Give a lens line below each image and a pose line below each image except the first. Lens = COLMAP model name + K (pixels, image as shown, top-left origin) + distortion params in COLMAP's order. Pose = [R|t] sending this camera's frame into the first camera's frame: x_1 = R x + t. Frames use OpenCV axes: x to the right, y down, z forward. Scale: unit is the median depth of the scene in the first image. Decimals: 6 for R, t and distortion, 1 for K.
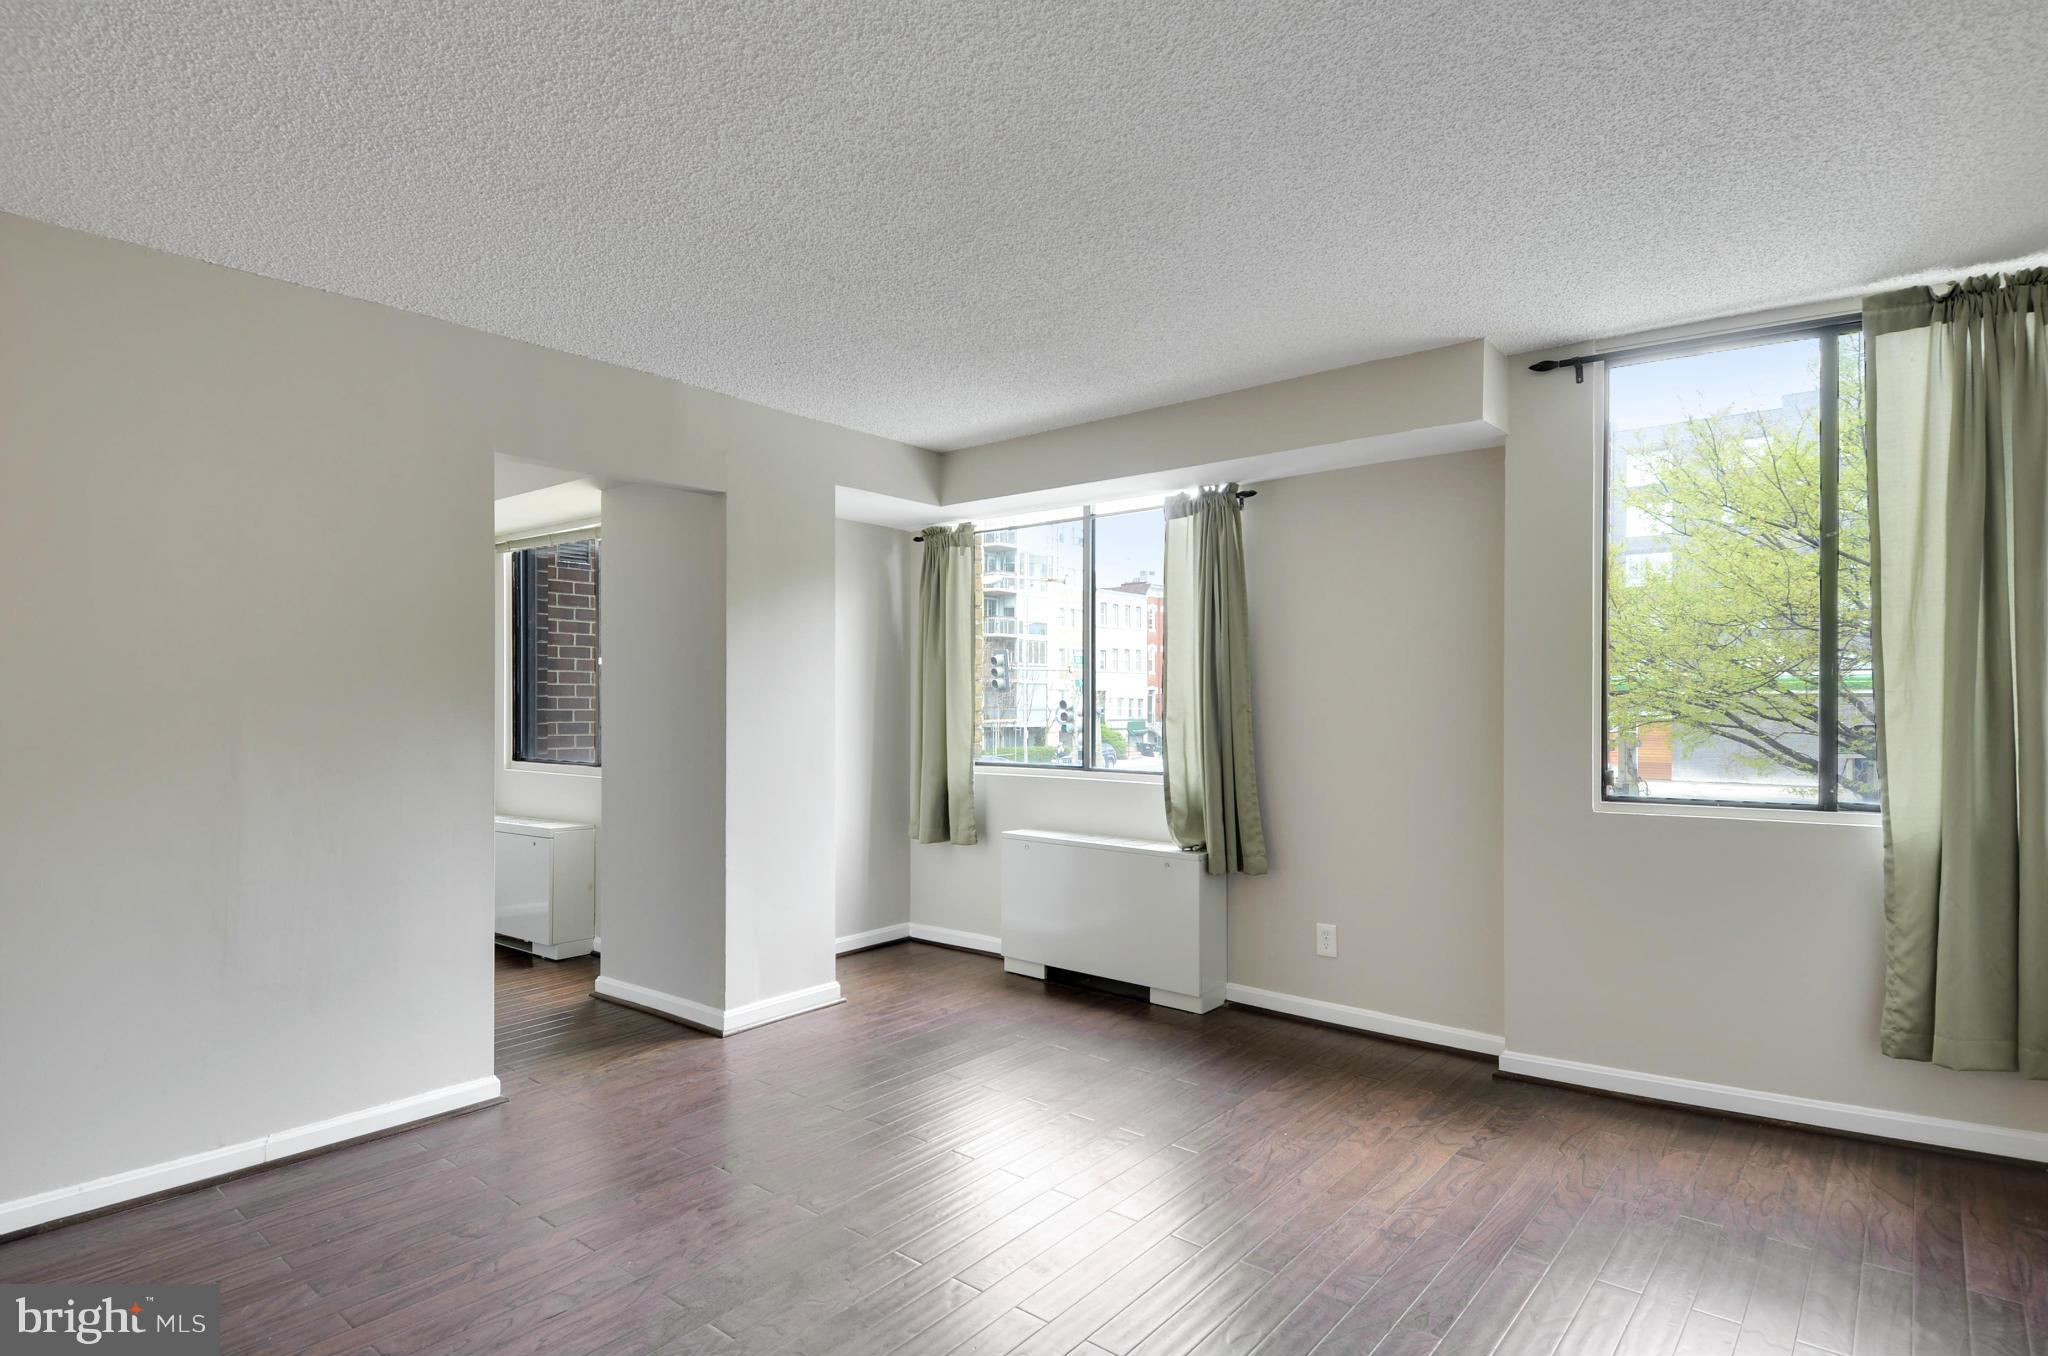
lens RADIAL K [[1055.6, 0, 1021.5], [0, 1055.6, 703.4], [0, 0, 1]] dist [0.044678, -0.035983]
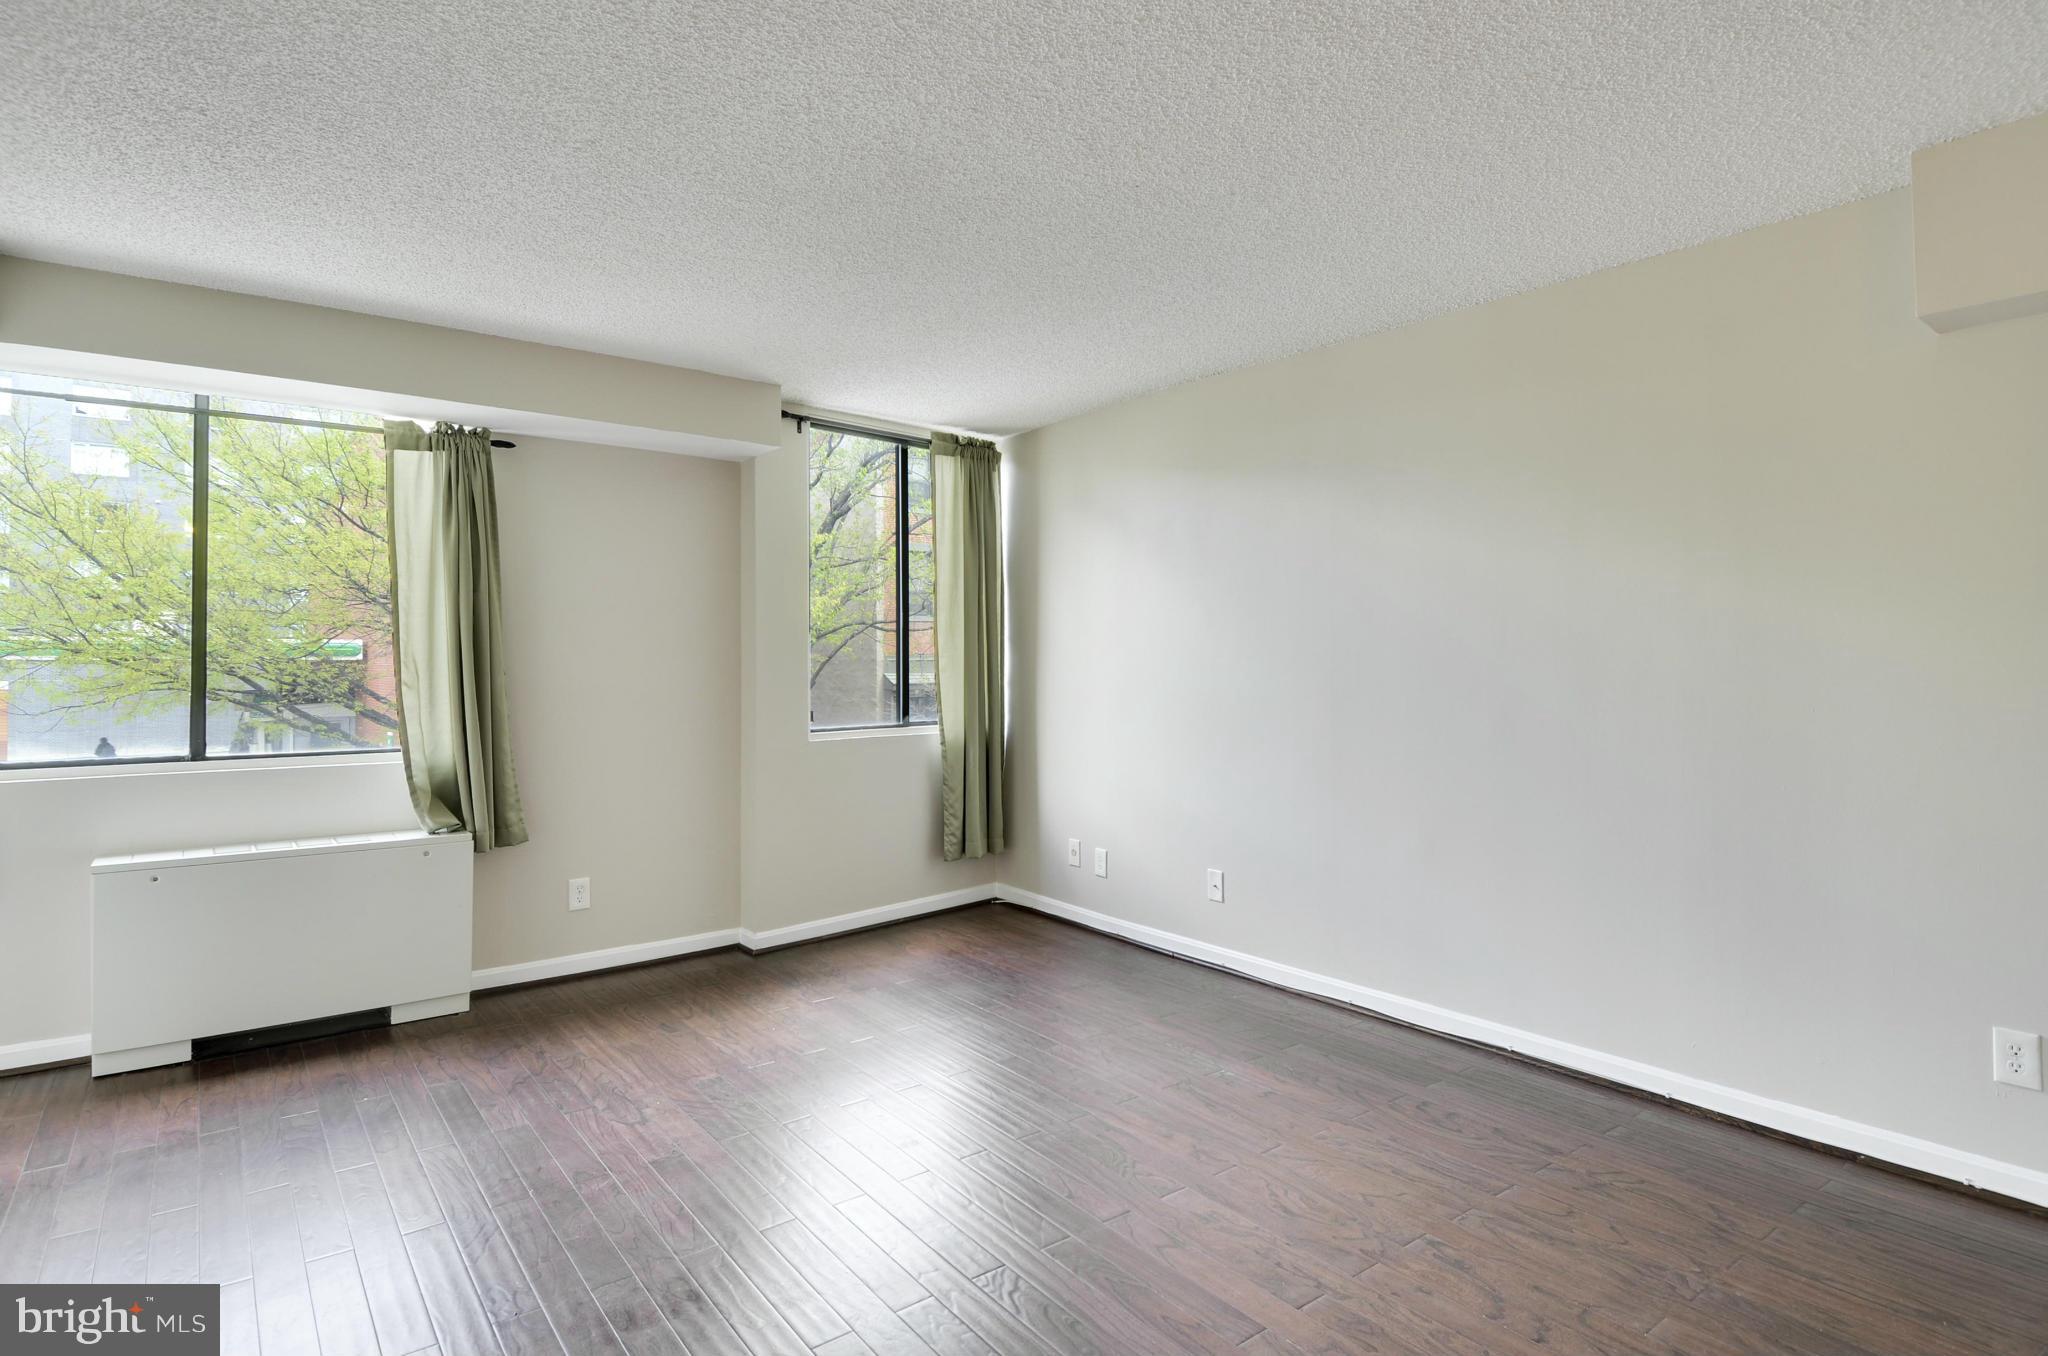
lens RADIAL K [[1055.6, 0, 1023.5], [0, 1055.6, 652.6], [0, 0, 1]] dist [0.044678, -0.035983]
pose [[0.217599, 0.012088, 0.975963, -0.605605], [0.008132, 0.999866, -0.014197, 0.005979], [-0.976004, 0.011026, 0.217471, 0.335335]]
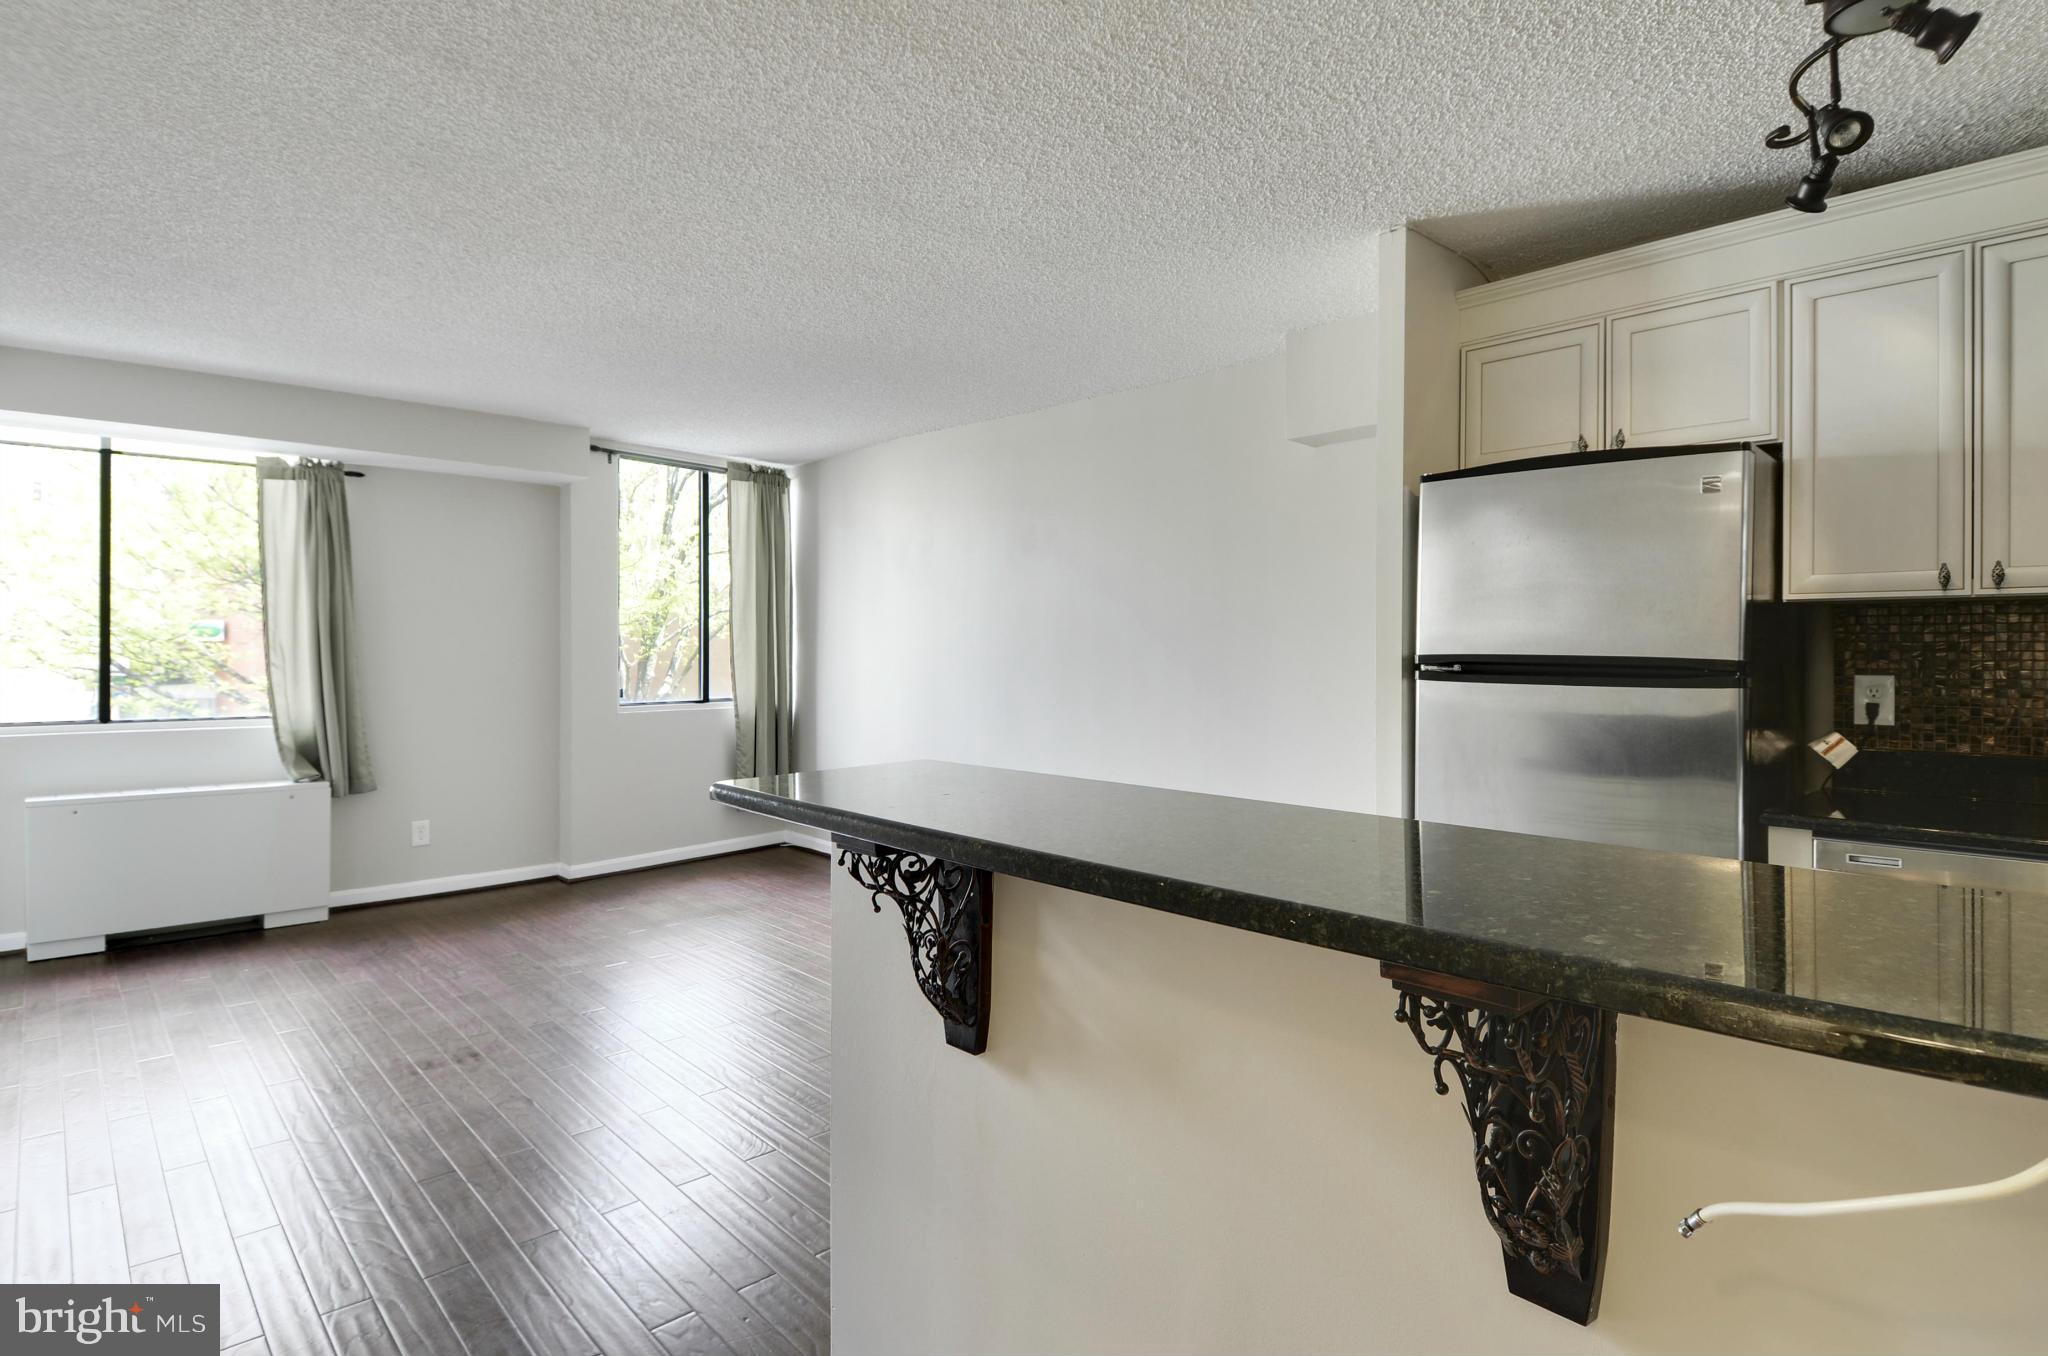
lens RADIAL K [[1055.6, 0, 1013.7], [0, 1055.6, 658.2], [0, 0, 1]] dist [0.044678, -0.035983]
pose [[0.134817, -0.005263, 0.990857, -0.865812], [0.001510, 0.999986, 0.005106, 0.003467], [-0.990869, 0.000808, 0.134823, 0.103034]]
